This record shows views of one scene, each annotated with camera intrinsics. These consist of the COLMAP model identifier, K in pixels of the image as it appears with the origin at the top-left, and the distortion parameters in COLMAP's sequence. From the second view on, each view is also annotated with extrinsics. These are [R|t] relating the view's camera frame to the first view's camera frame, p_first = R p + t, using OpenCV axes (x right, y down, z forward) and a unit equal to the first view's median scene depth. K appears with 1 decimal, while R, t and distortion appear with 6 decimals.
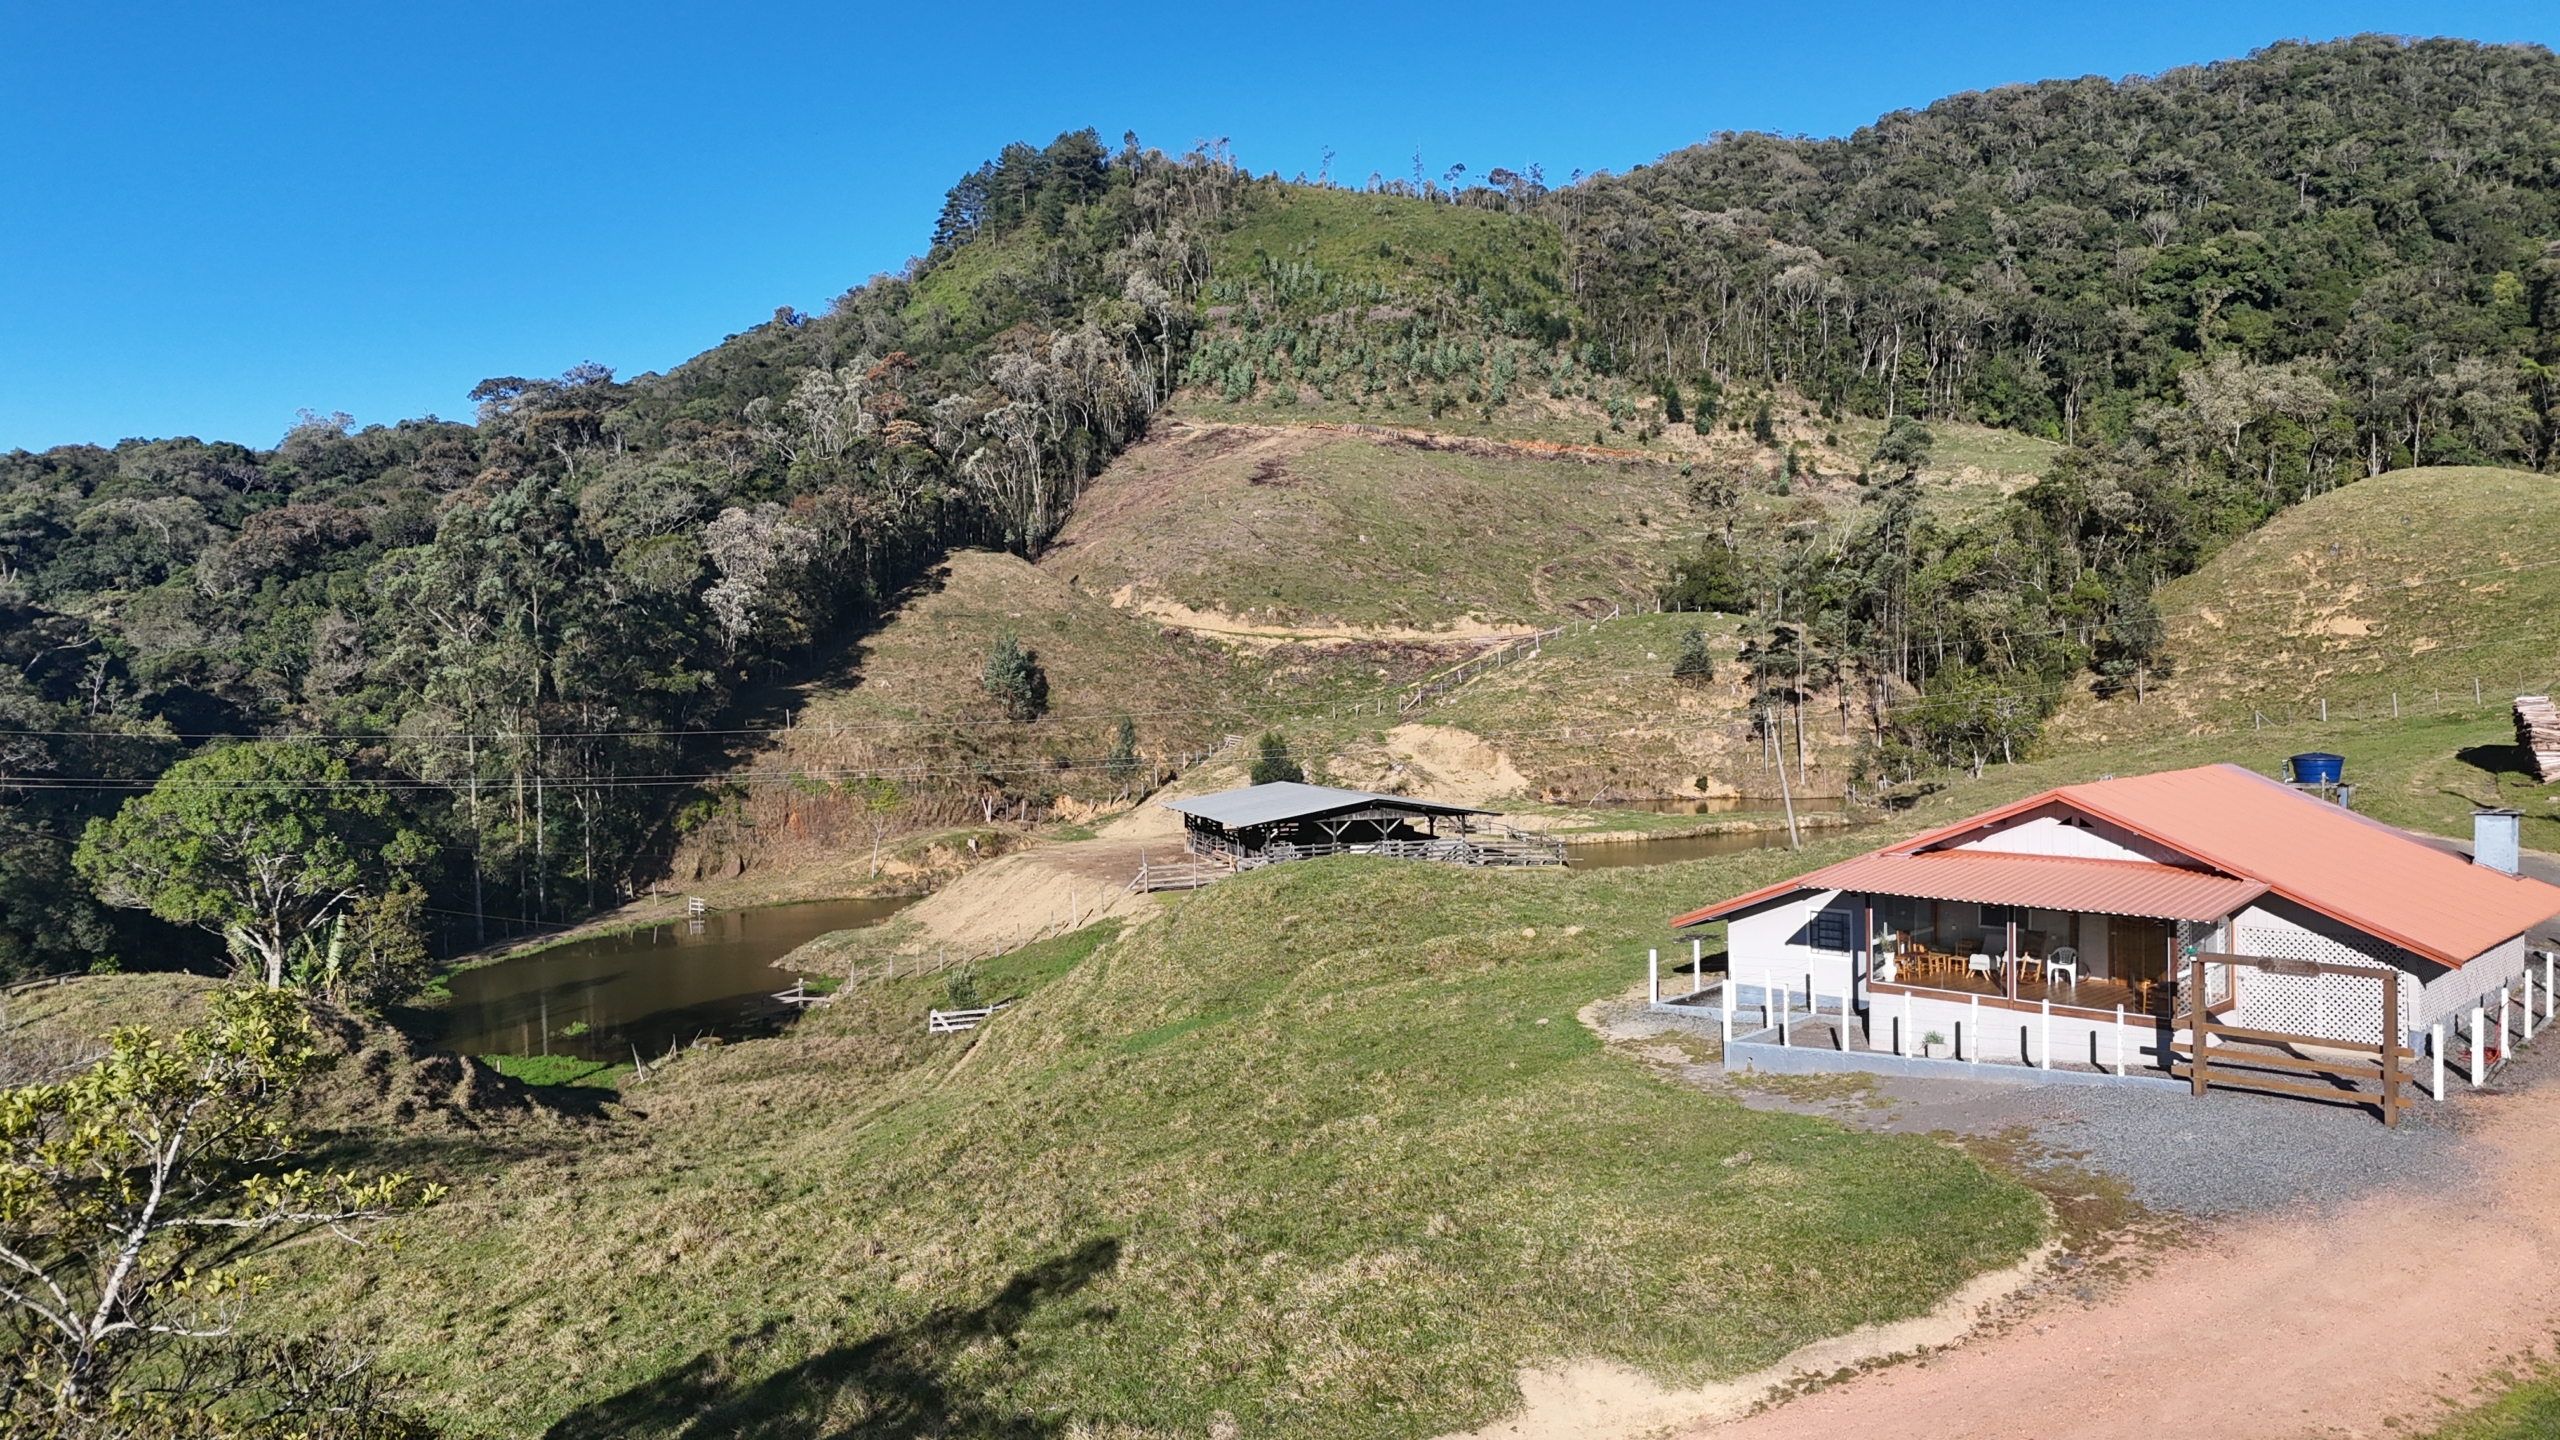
lens RADIAL K [[1864.5, 0, 1295.3], [0, 1864.5, 770.7], [0, 0, 1]] dist [0.083942, -0.089586]
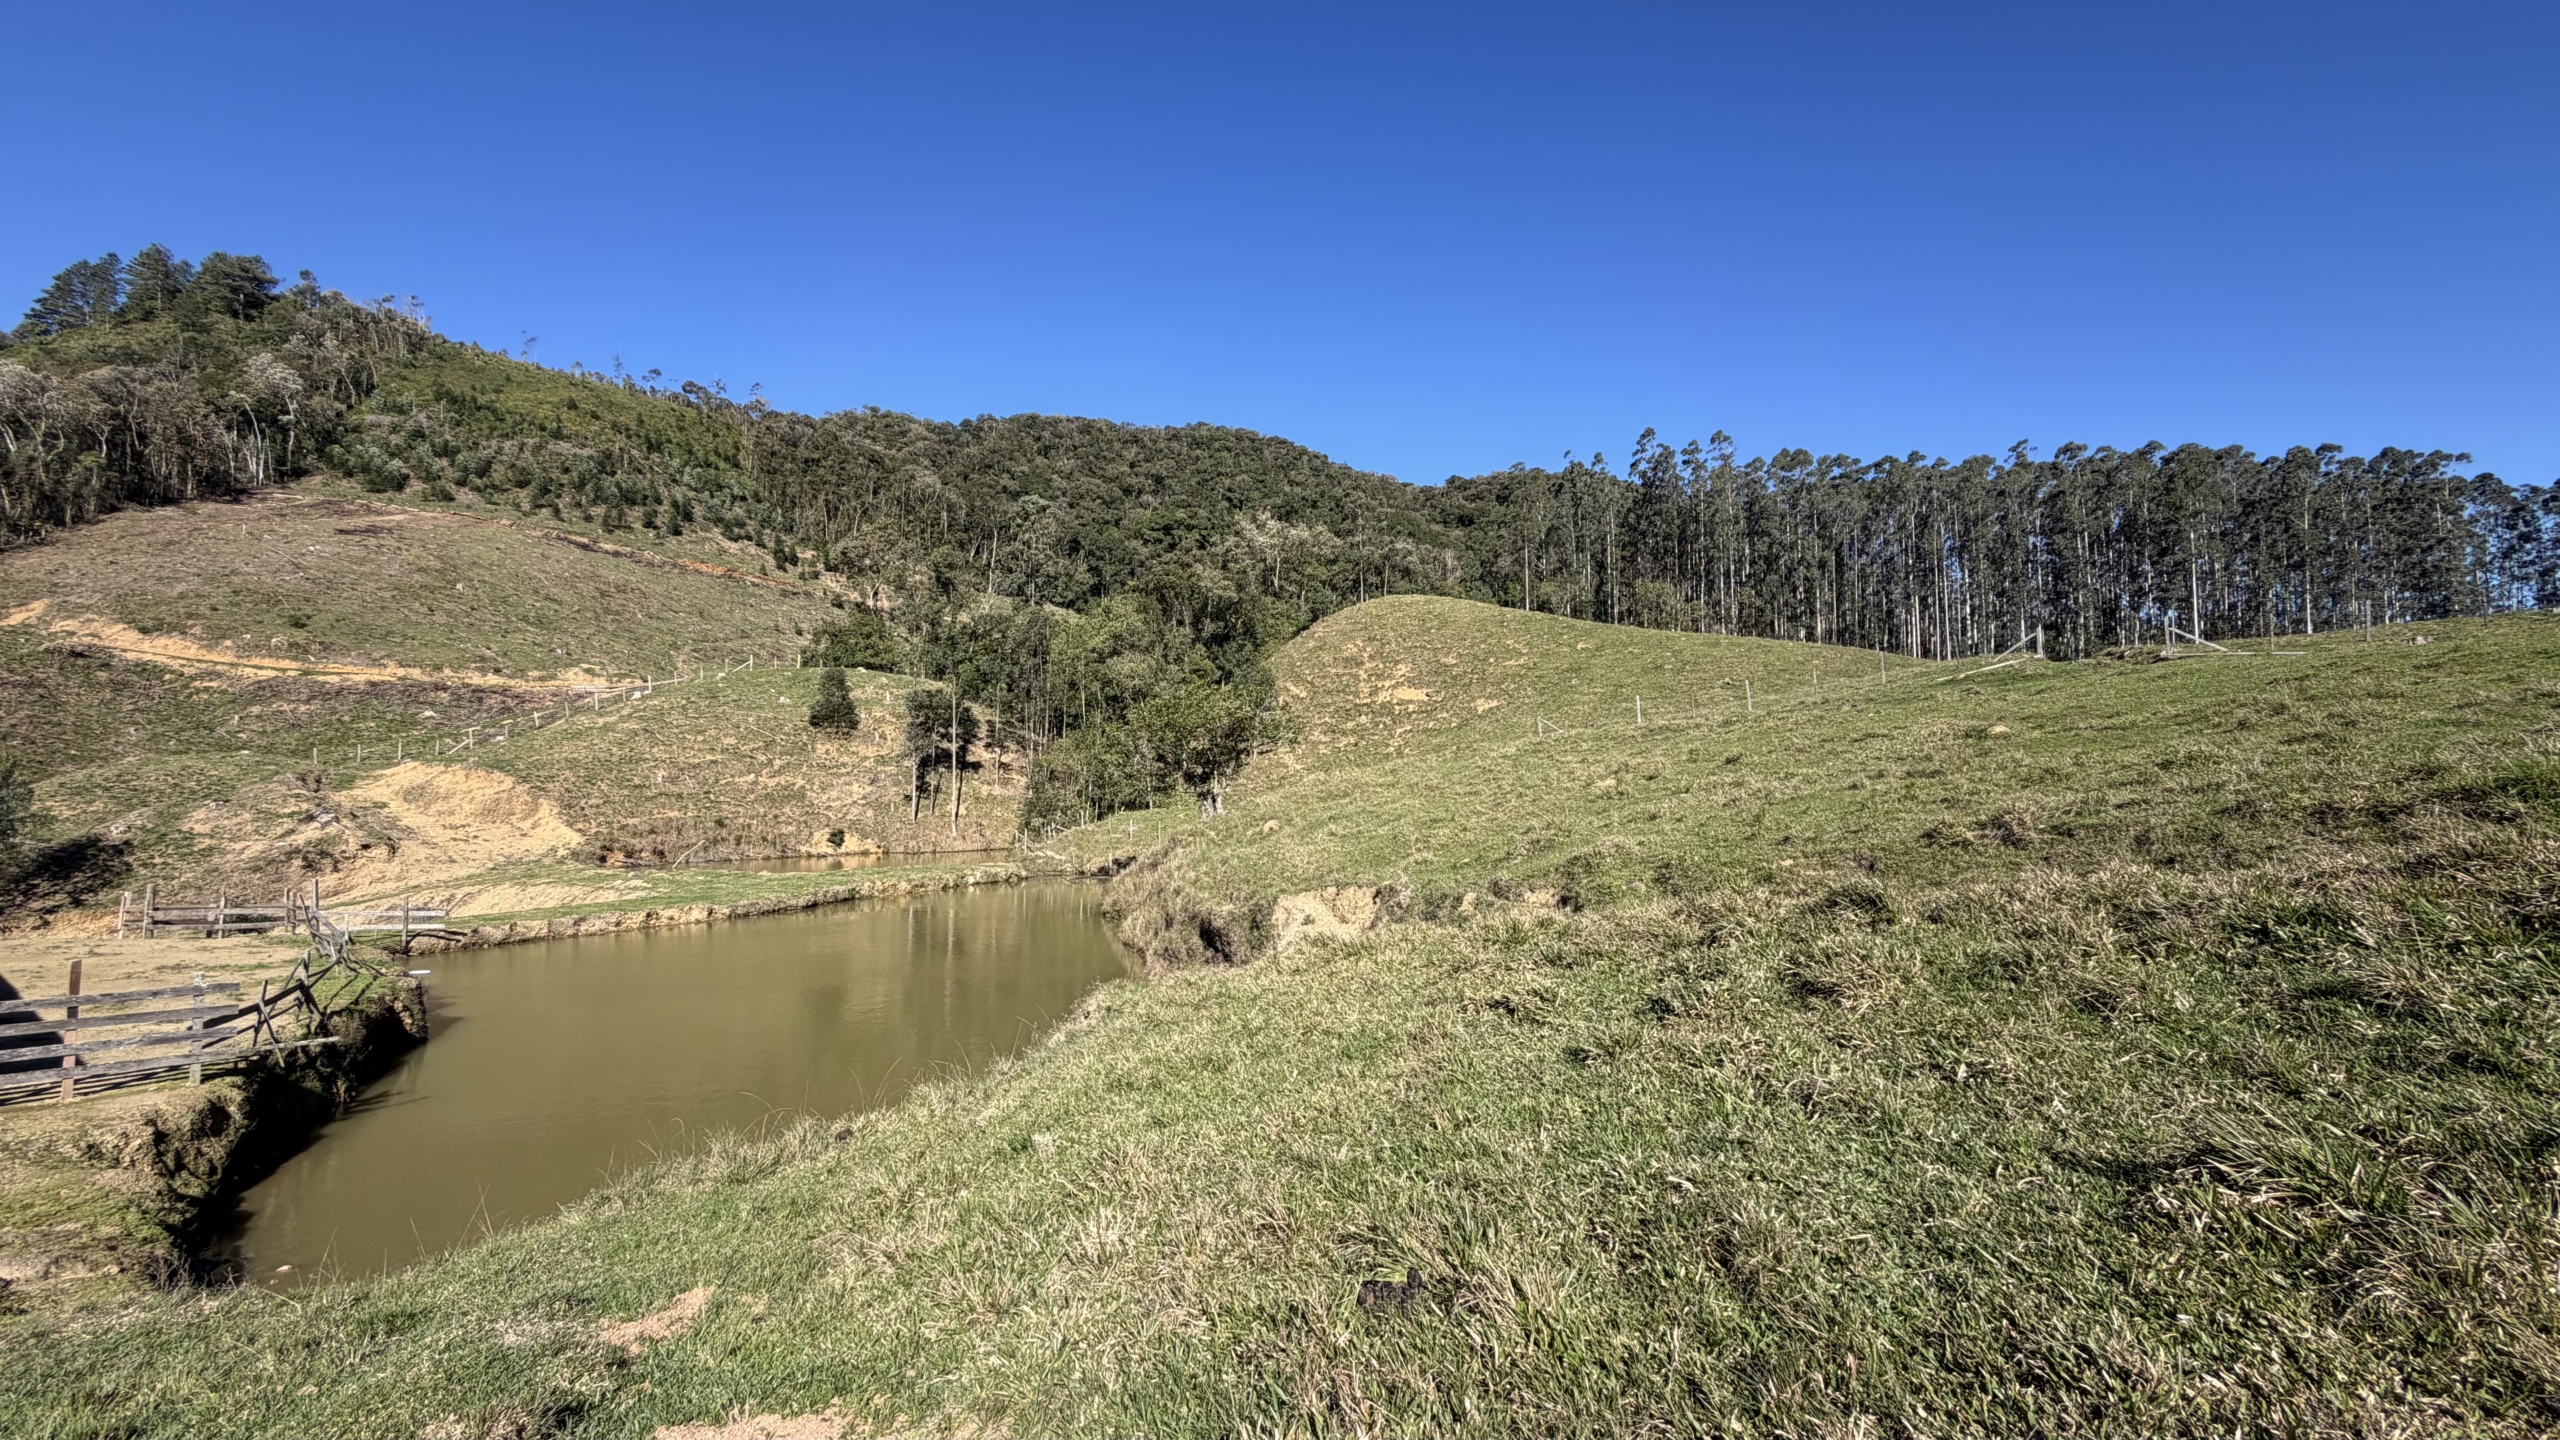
lens RADIAL K [[1015.3, 0, 1278.5], [0, 1015.3, 717.7], [0, 0, 1]] dist [-0.002429, 0.000045]
pose [[0.819741, 0.048725, 0.570657, 0.066061], [0.025594, 0.992263, -0.121489, 0.007967], [-0.572162, 0.114195, 0.812152, 0.288290]]
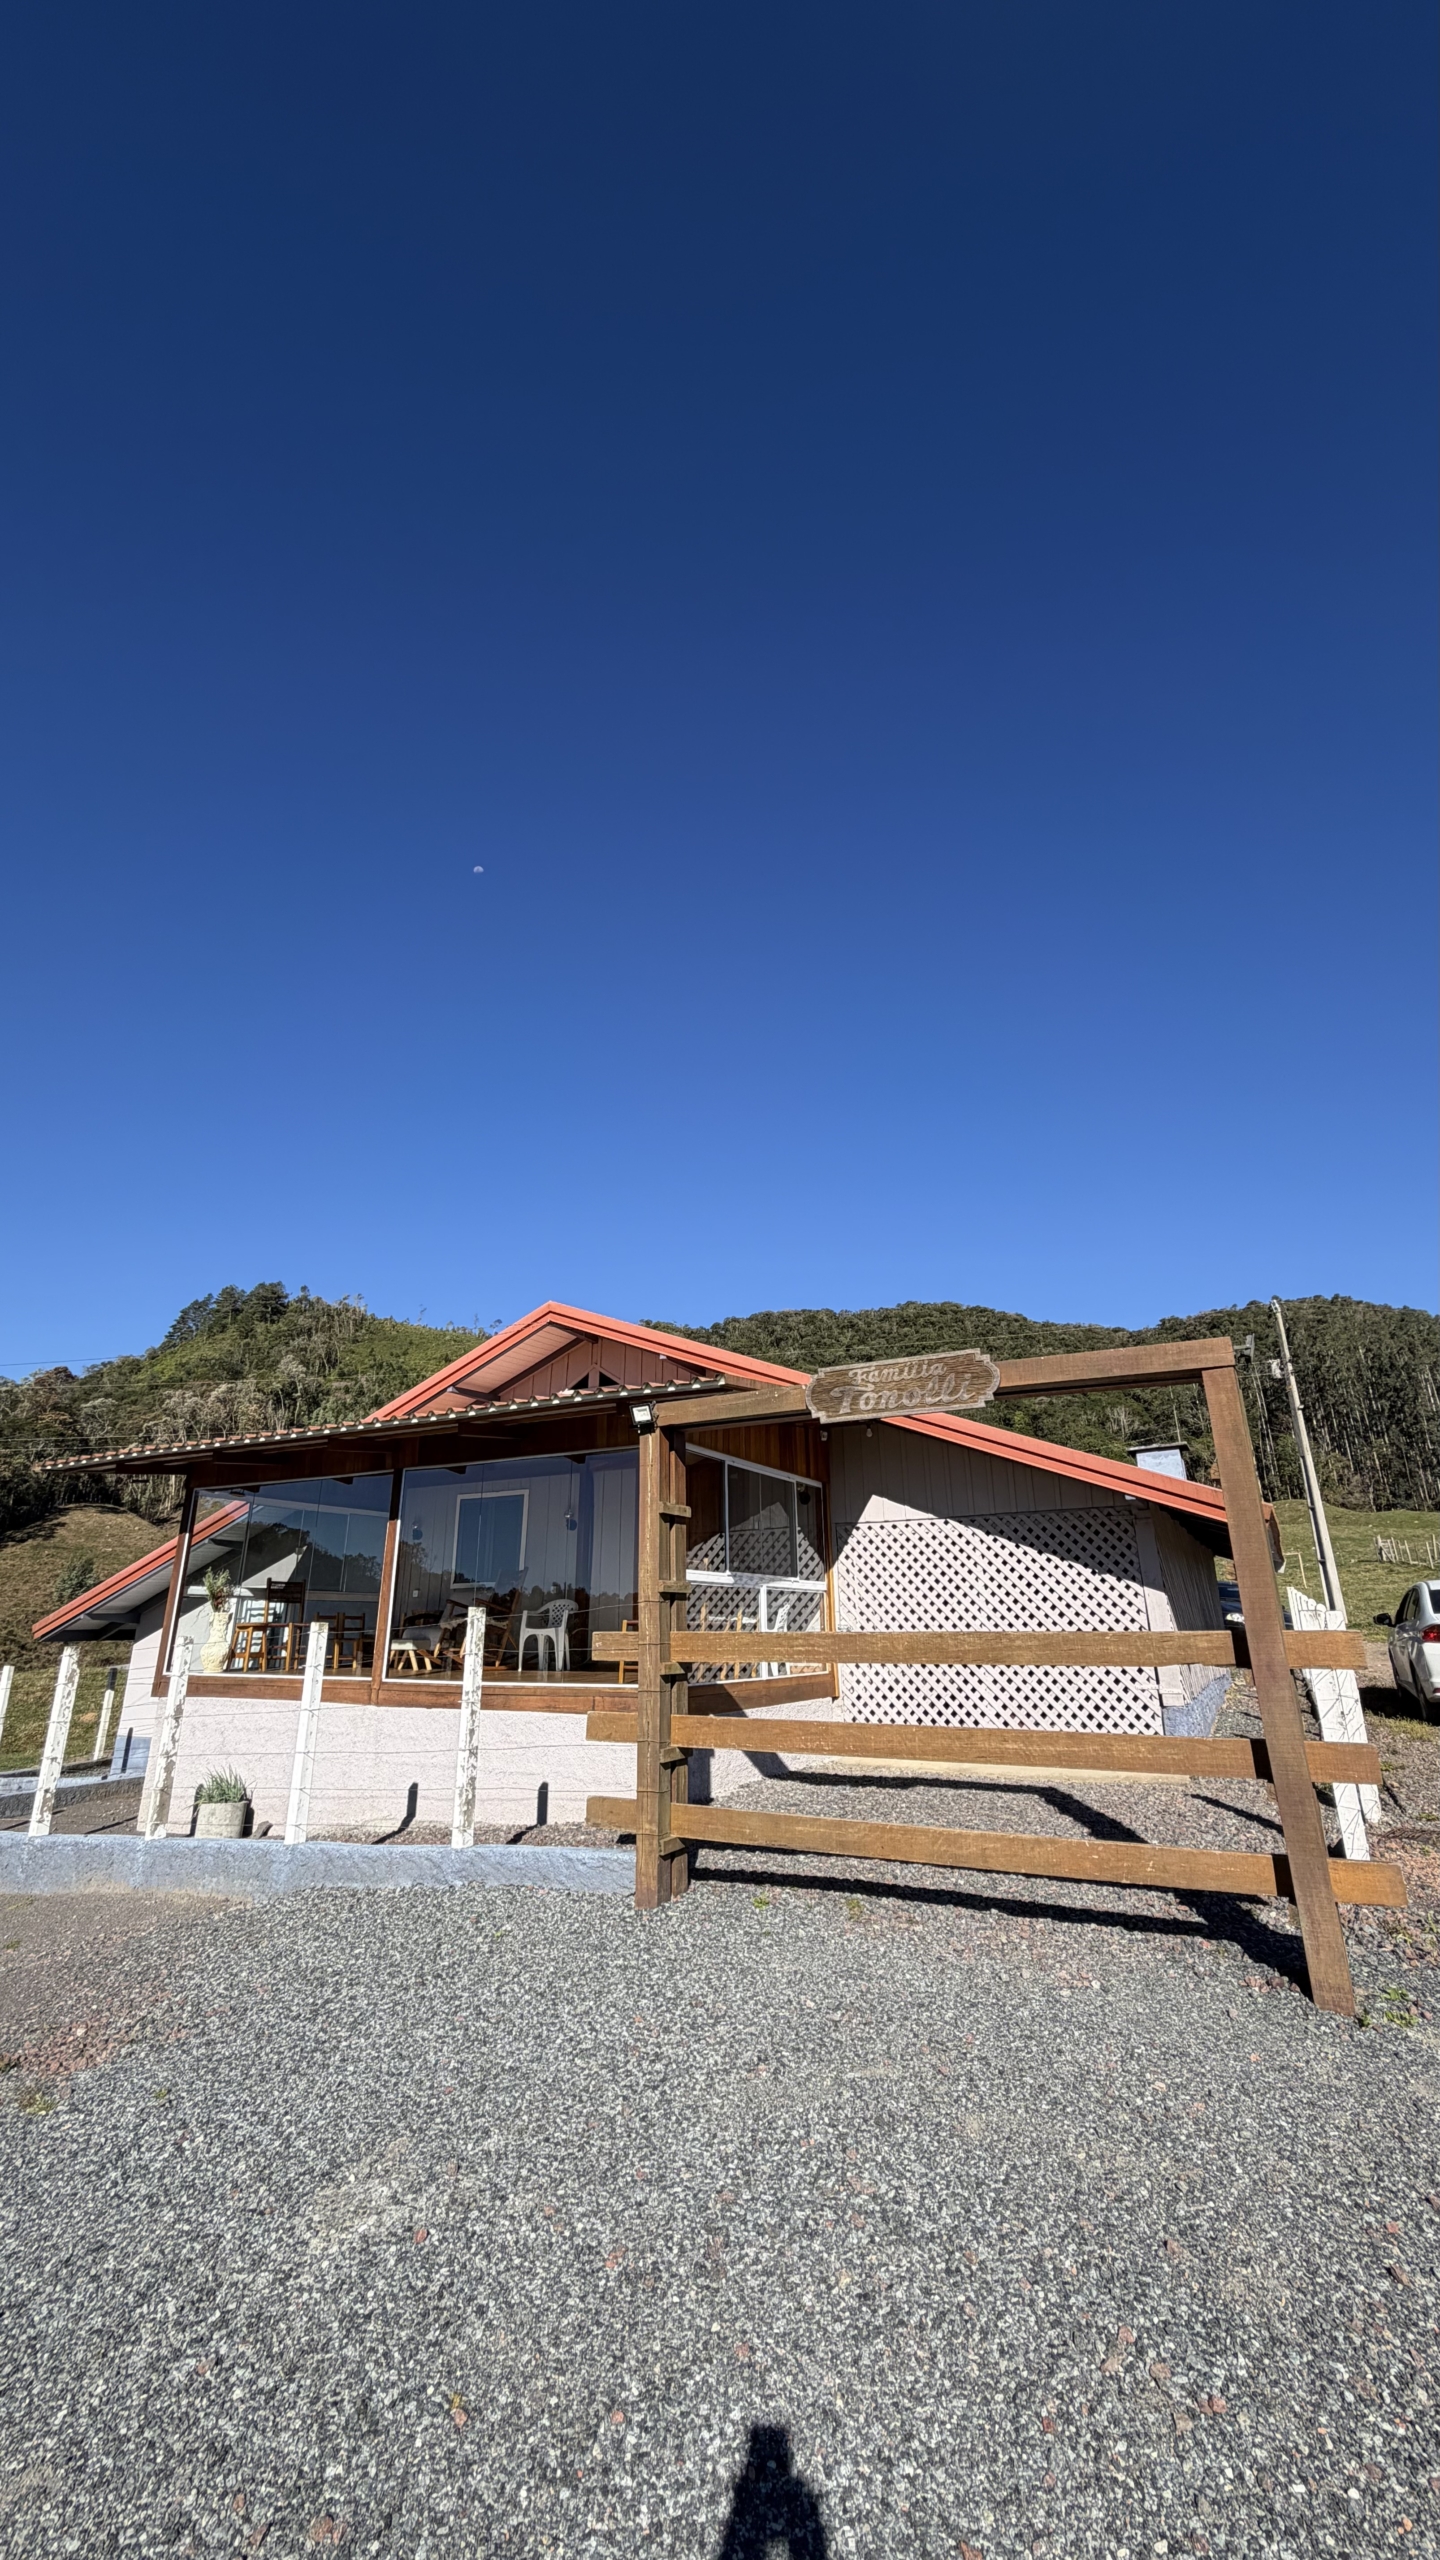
lens RADIAL K [[1026.6, 0, 720.0], [0, 1026.6, 1280.0], [0, 0, 1]] dist [-0.000345, -0.000166]
pose [[0.961364, 0.095675, 0.258120, 0.043228], [0.009129, 0.926064, -0.377255, 0.014124], [-0.275129, 0.365036, 0.889412, 0.081516]]
